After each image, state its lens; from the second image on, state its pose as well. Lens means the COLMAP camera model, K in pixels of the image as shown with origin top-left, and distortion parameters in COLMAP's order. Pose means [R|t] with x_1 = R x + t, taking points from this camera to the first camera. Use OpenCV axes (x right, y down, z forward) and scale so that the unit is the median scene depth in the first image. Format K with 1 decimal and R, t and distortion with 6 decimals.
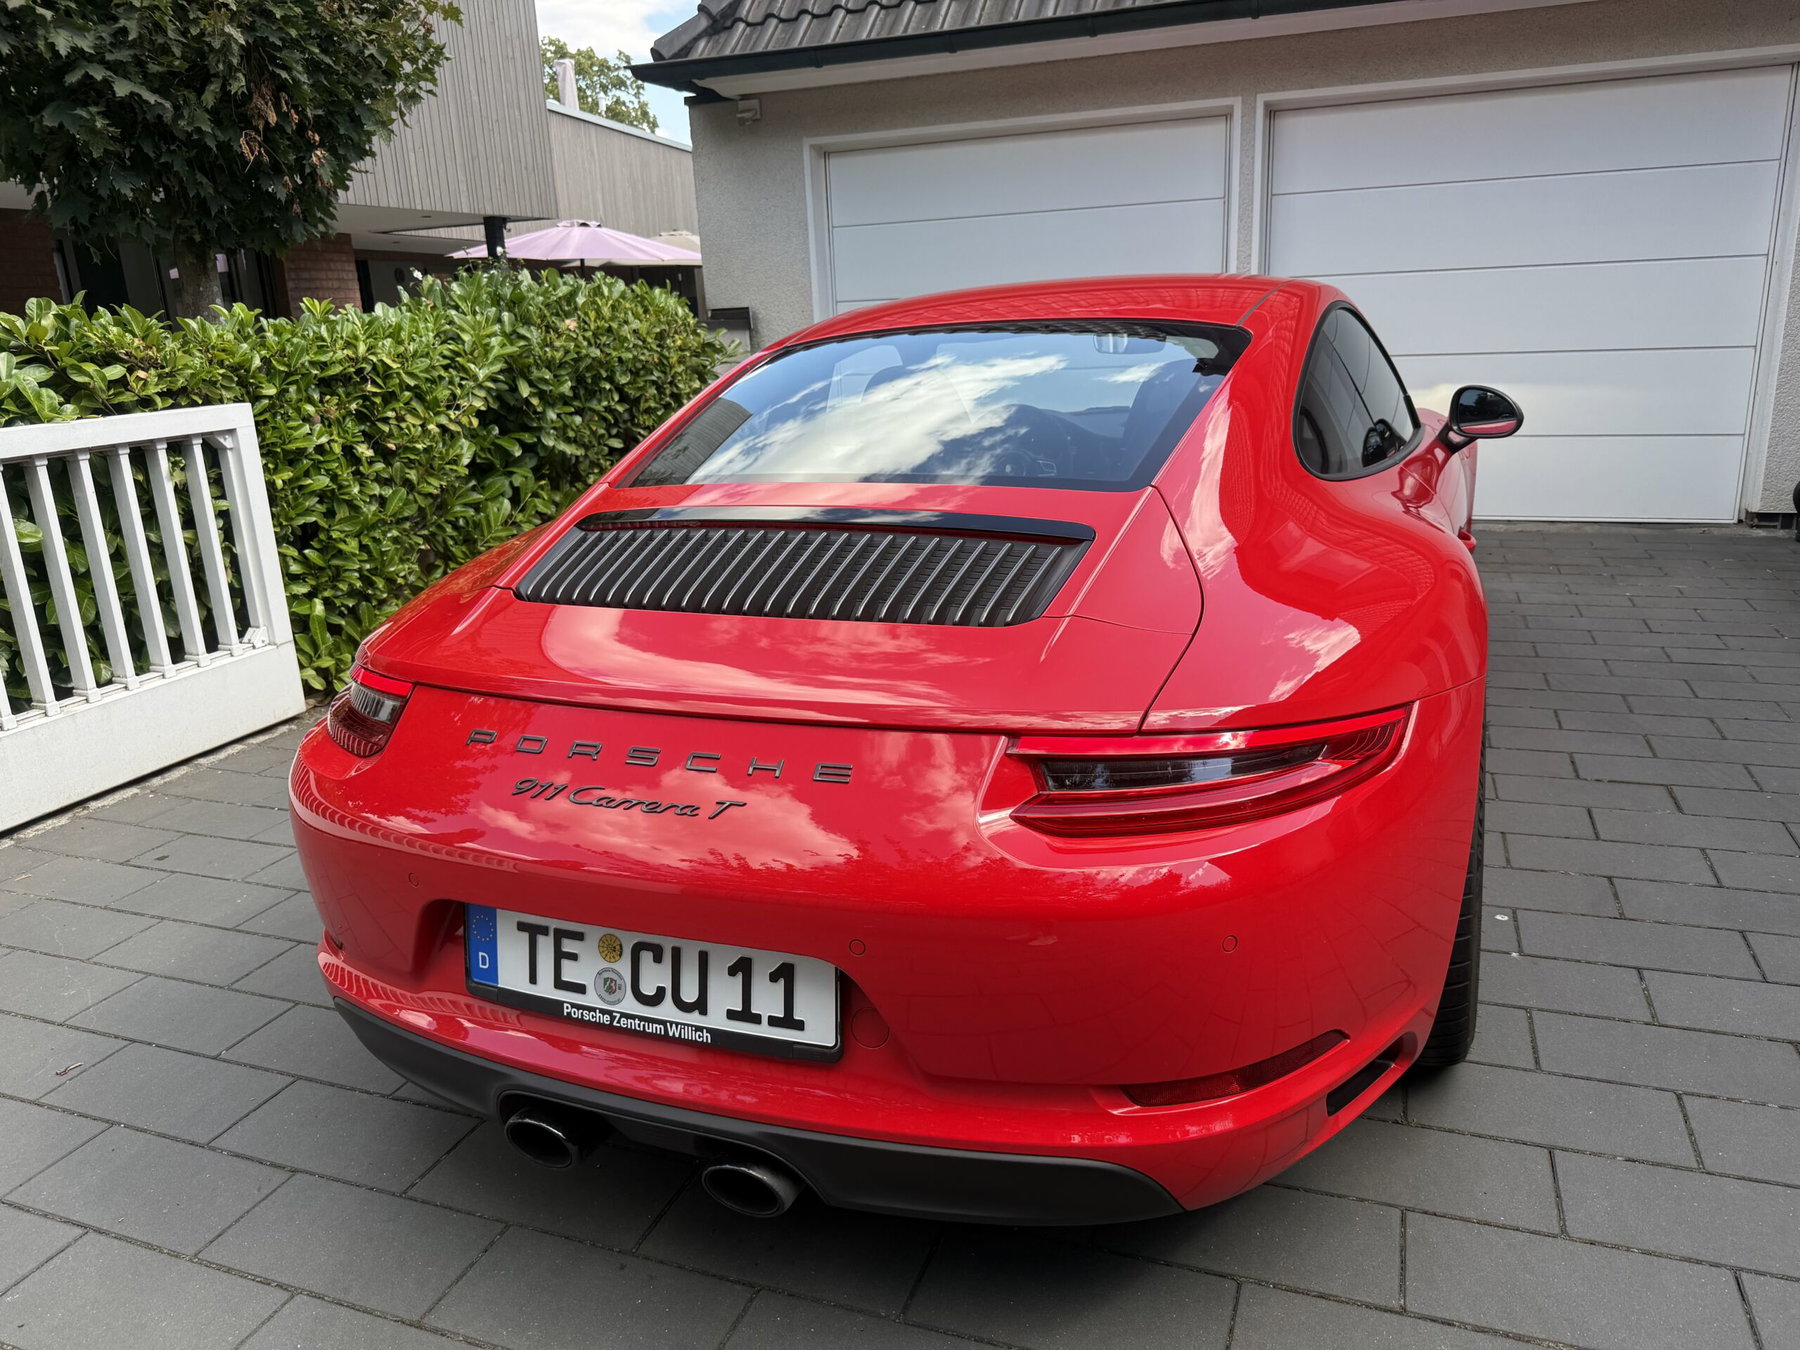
lens RADIAL K [[1298.1, 0, 899.0], [0, 1298.1, 718.3], [0, 0, 1]] dist [-0.040077, 0.040598]
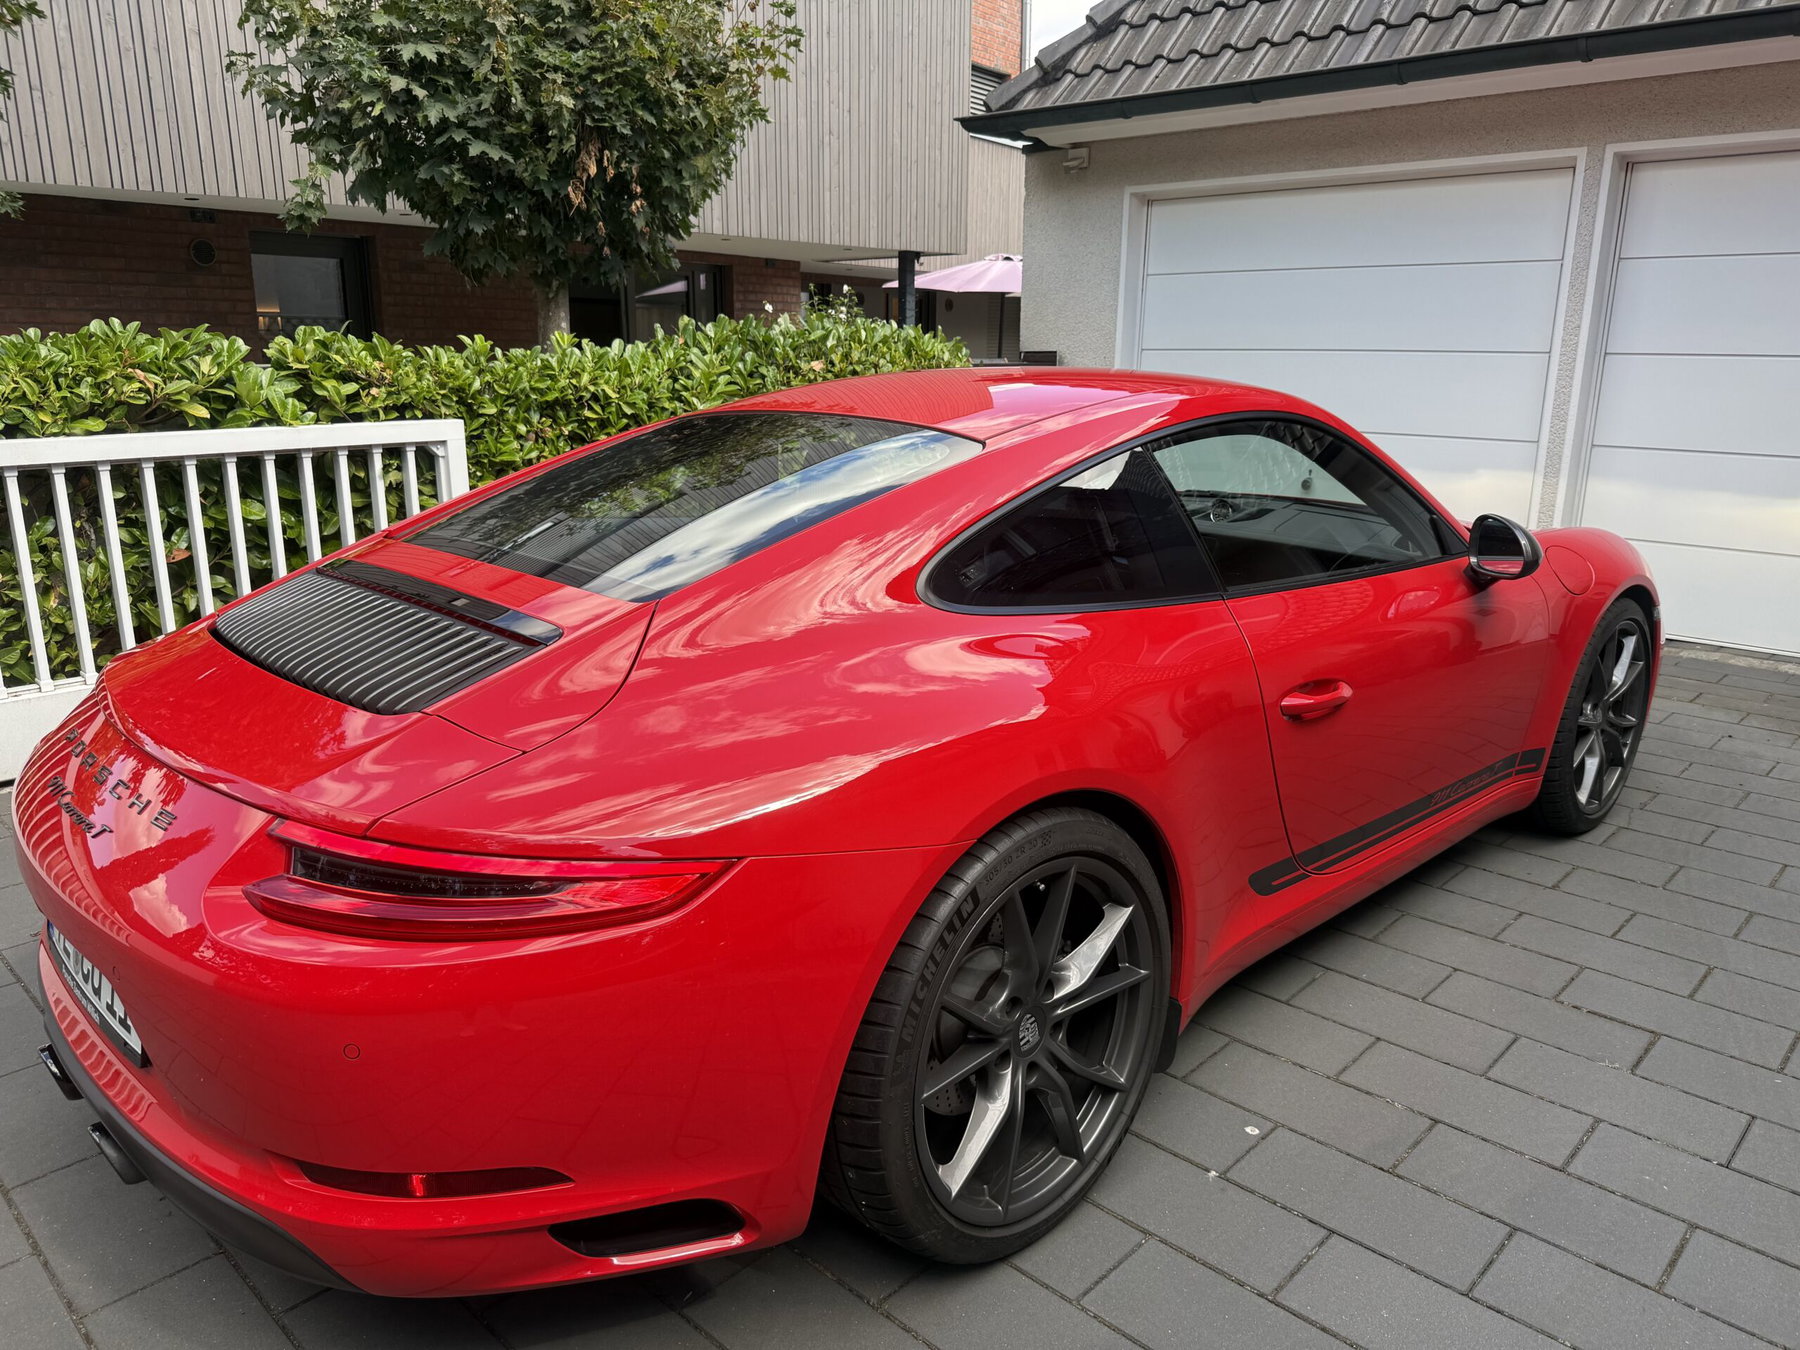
lens RADIAL K [[1276.7, 0, 900.0], [0, 1276.7, 675.0], [0, 0, 1]] dist [0.139887, -0.253704]
pose [[0.925904, 0.138021, -0.351642, 0.261129], [-0.154586, 0.987790, -0.019326, -0.044567], [0.344681, 0.072253, 0.935935, 0.037503]]
